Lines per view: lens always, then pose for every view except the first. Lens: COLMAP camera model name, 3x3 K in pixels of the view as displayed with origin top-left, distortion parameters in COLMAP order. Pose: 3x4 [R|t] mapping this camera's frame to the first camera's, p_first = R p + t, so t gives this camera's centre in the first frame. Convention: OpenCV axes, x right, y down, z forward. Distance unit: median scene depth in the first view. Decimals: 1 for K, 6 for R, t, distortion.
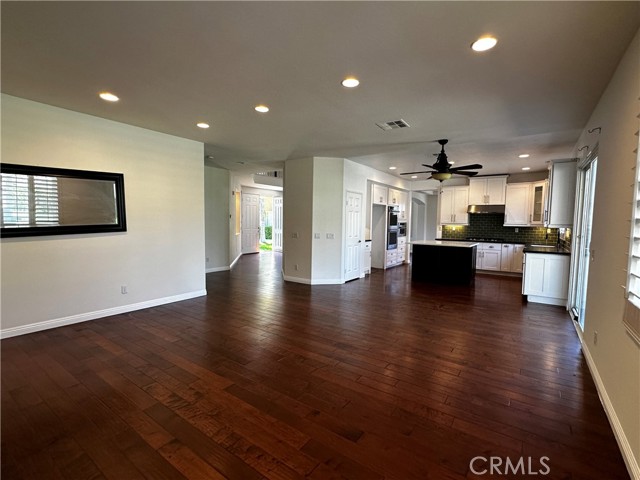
lens RADIAL K [[302.3, 0, 319.3], [0, 302.3, 241.3], [0, 0, 1]] dist [-0.009873, 0.000522]
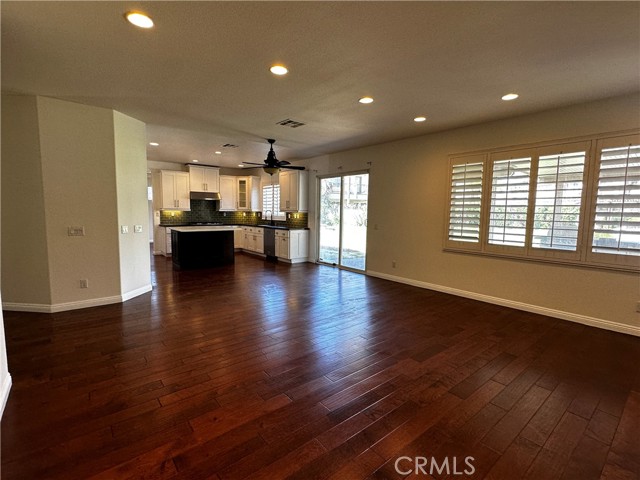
lens RADIAL K [[300.1, 0, 320.6], [0, 300.1, 241.7], [0, 0, 1]] dist [-0.001521, -0.000133]
pose [[0.255769, -0.109048, 0.960568, -0.426523], [0.052045, 0.993730, 0.098954, -0.026694], [-0.965336, 0.024684, 0.259841, 0.310198]]
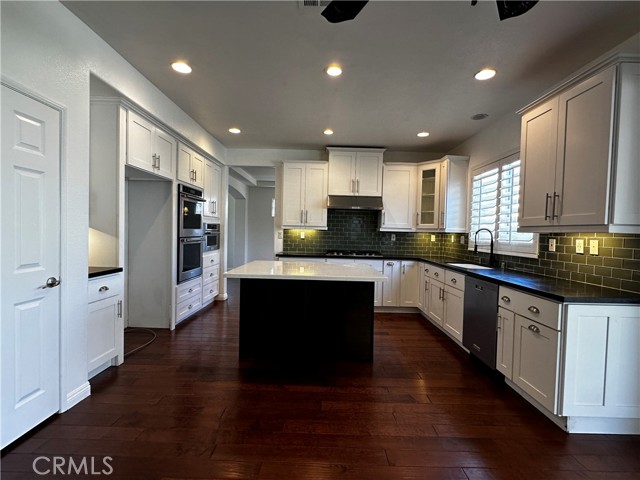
lens RADIAL K [[300.1, 0, 320.6], [0, 300.1, 241.7], [0, 0, 1]] dist [-0.001521, -0.000133]
pose [[0.815773, -0.013801, 0.578207, 0.153083], [0.025010, 0.999622, -0.011426, -0.024122], [-0.577831, 0.023782, 0.815810, 0.561524]]
